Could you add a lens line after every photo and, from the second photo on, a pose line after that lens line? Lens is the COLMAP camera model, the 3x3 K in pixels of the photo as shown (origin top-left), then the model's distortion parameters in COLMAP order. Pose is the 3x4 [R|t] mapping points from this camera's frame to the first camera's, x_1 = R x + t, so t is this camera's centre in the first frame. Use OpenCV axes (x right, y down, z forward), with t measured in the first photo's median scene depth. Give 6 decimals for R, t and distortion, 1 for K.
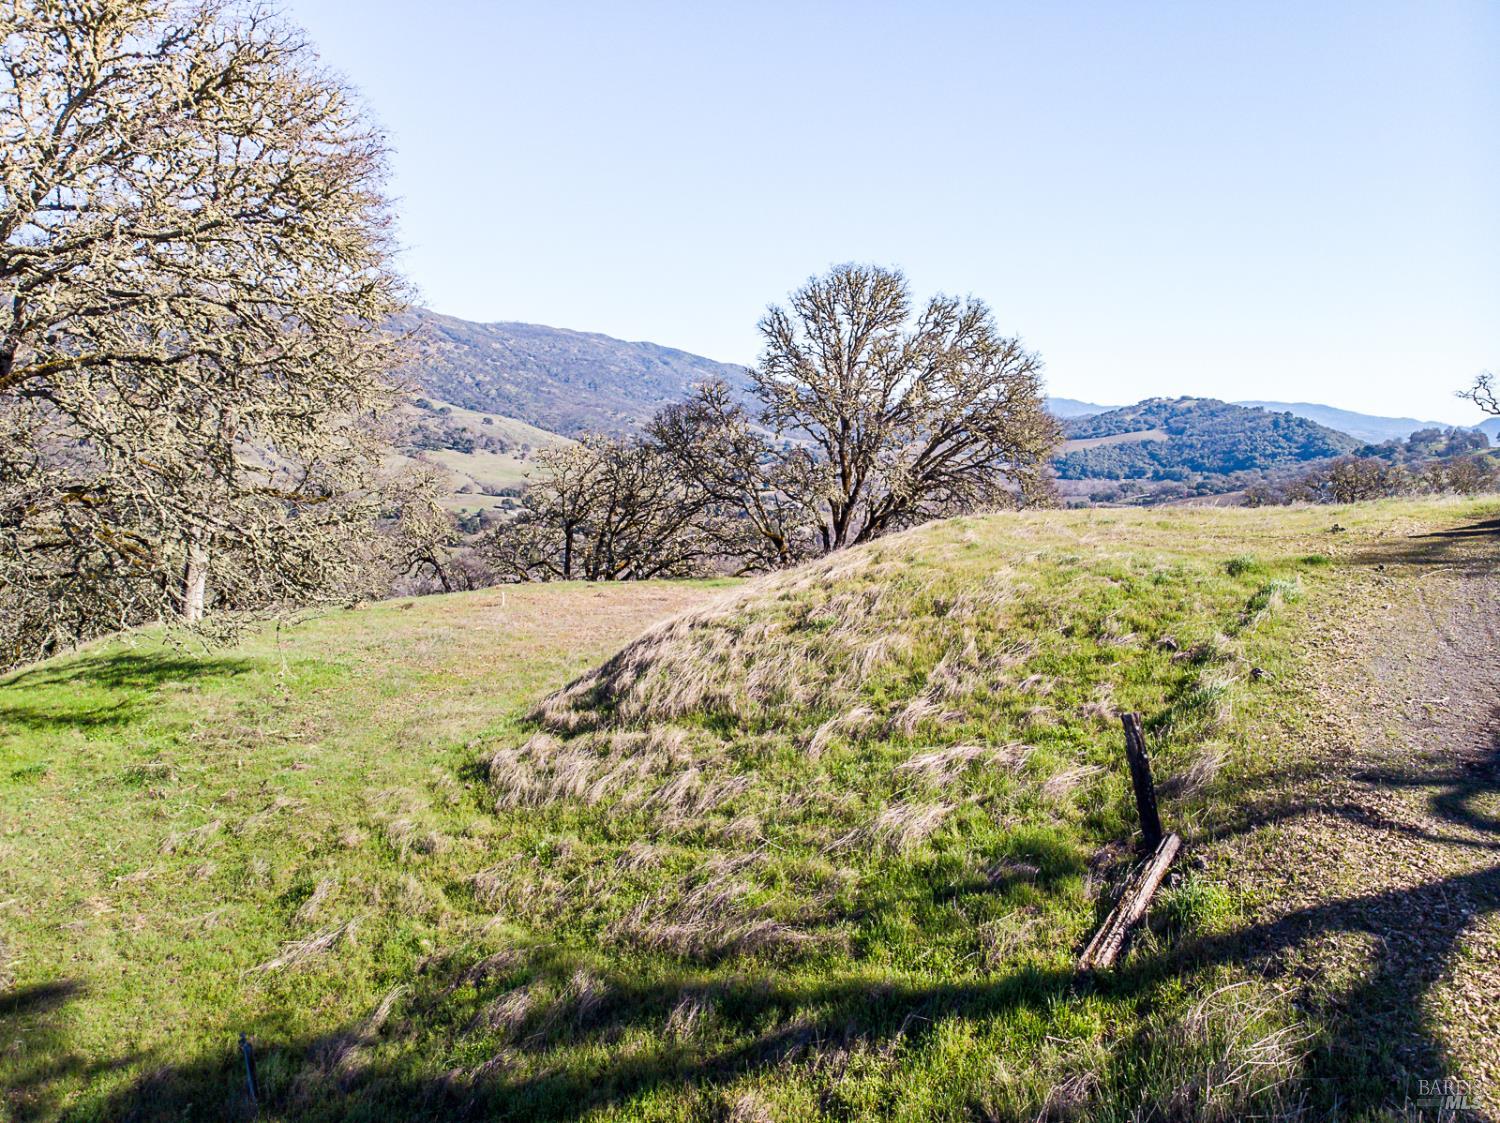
lens RADIAL K [[1078.9, 0, 760.0], [0, 1078.9, 563.7], [0, 0, 1]] dist [-0.002061, 0.005176]
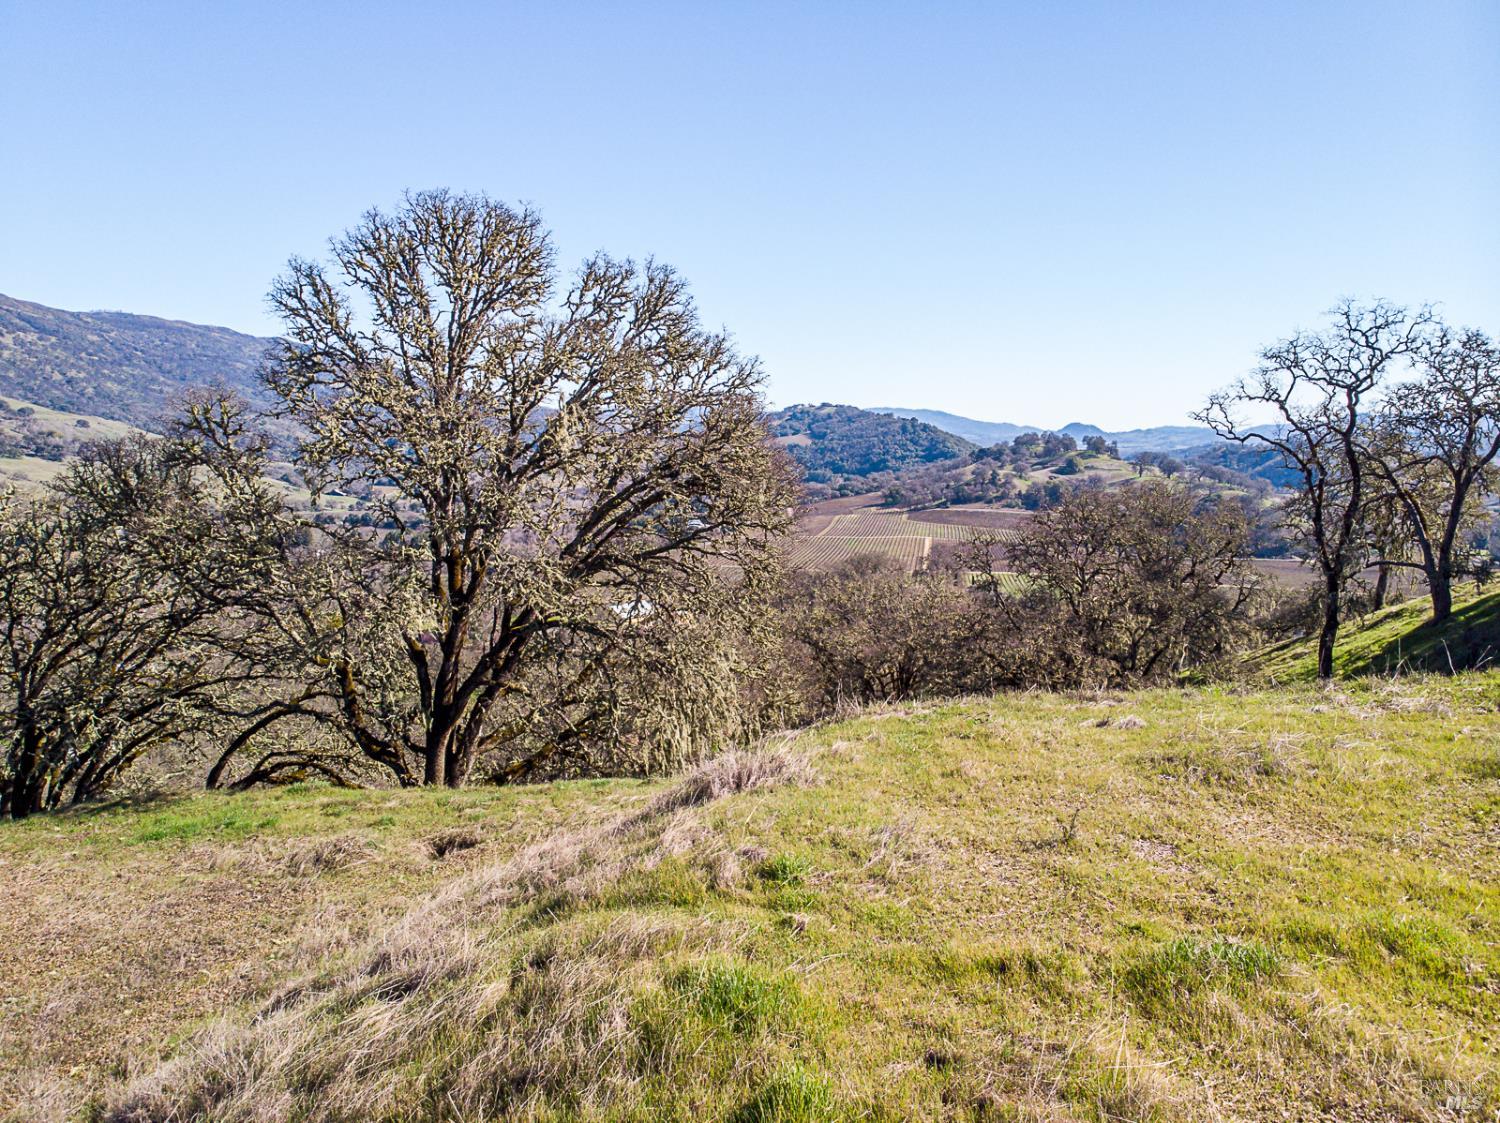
lens RADIAL K [[1078.9, 0, 760.0], [0, 1078.9, 563.7], [0, 0, 1]] dist [-0.002061, 0.005176]
pose [[0.950954, -0.038158, 0.306971, 0.057818], [0.039326, 0.999224, 0.002380, -0.074776], [-0.306823, 0.009808, 0.951716, 0.390850]]
